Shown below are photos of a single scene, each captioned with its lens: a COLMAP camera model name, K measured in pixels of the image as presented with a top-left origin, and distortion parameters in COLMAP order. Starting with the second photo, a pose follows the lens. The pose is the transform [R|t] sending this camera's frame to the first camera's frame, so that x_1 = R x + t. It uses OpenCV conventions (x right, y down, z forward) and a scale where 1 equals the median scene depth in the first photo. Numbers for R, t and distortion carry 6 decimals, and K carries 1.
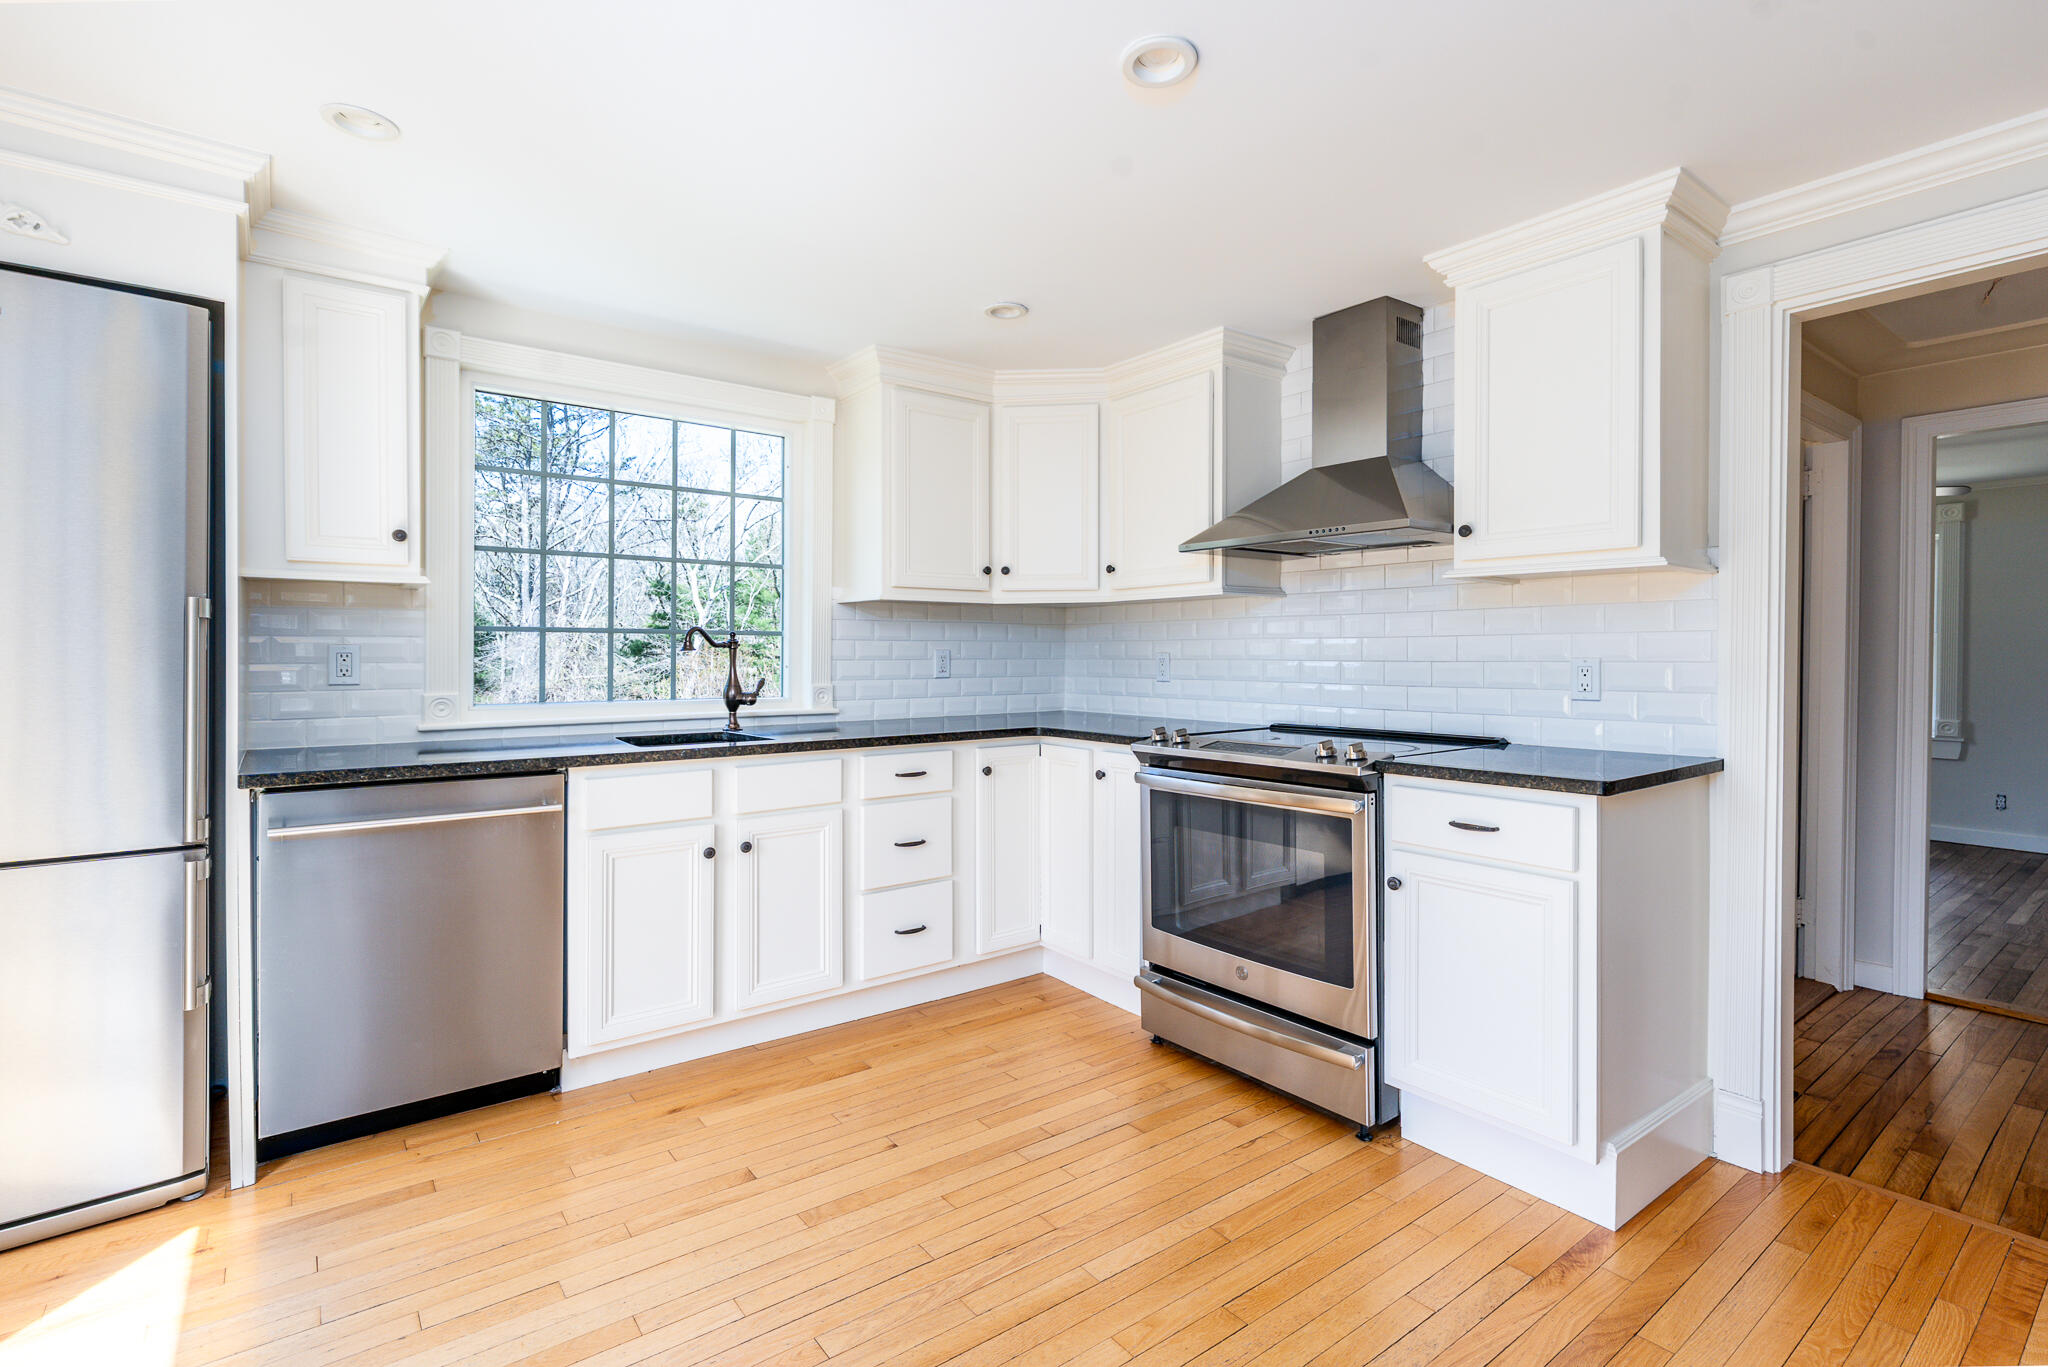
lens RADIAL K [[966.7, 0, 1113.3], [0, 966.7, 656.0], [0, 0, 1]] dist [-0.003284, -0.000816]
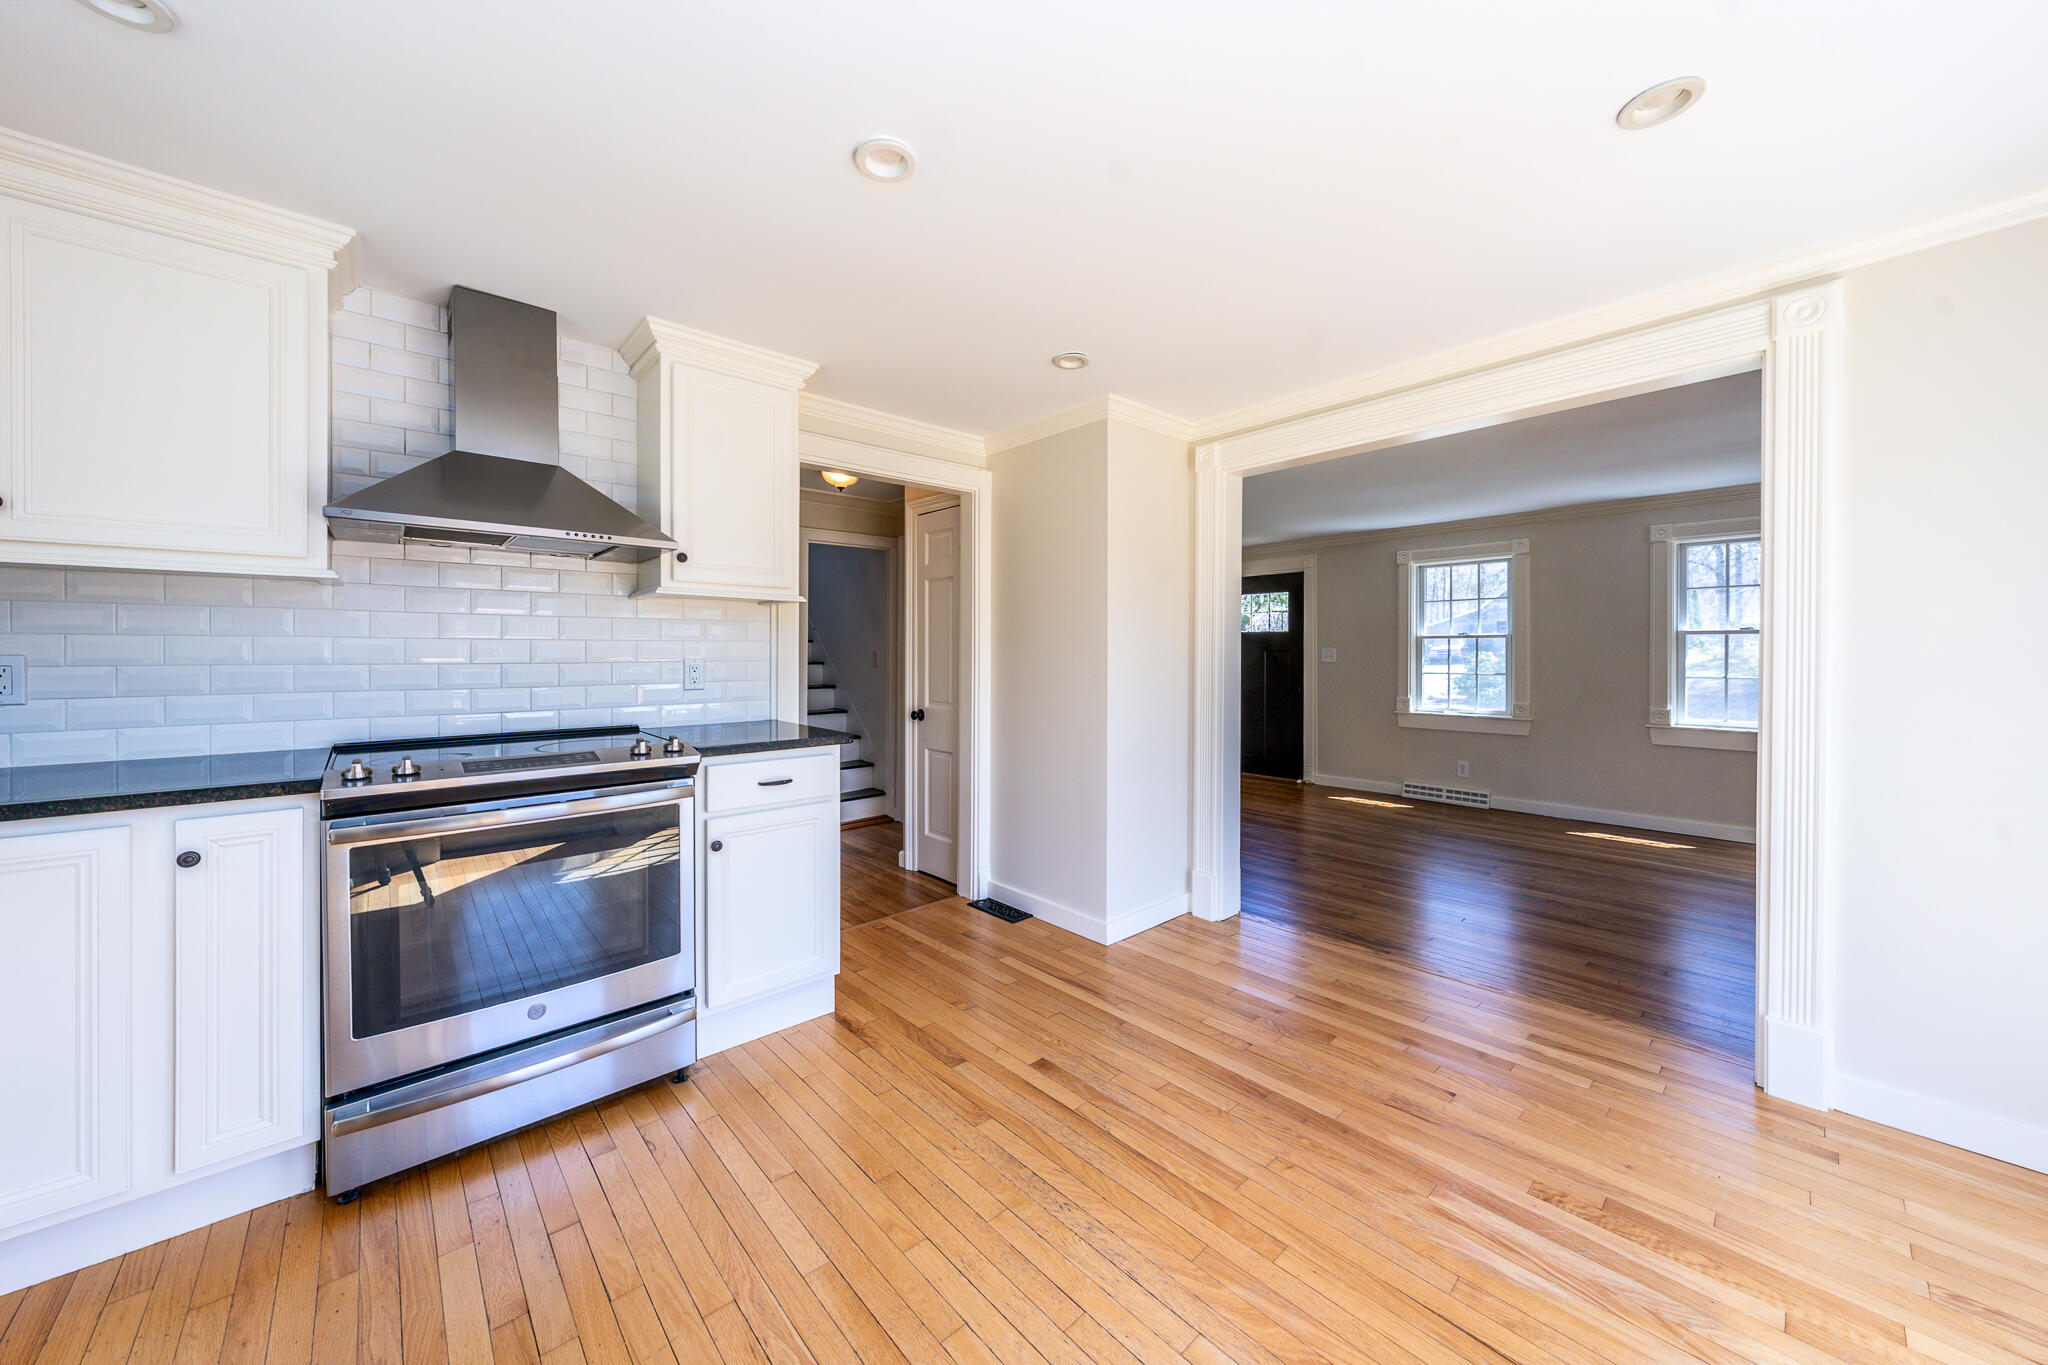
lens RADIAL K [[723.9, 0, 1026.4], [0, 723.9, 652.3], [0, 0, 1]] dist [-0.002303, -0.000059]
pose [[-0.042359, 0.000285, 0.999102, -0.516653], [0.000072, 1.000000, -0.000282, -0.006355], [-0.999102, 0.000060, -0.042359, 0.527174]]
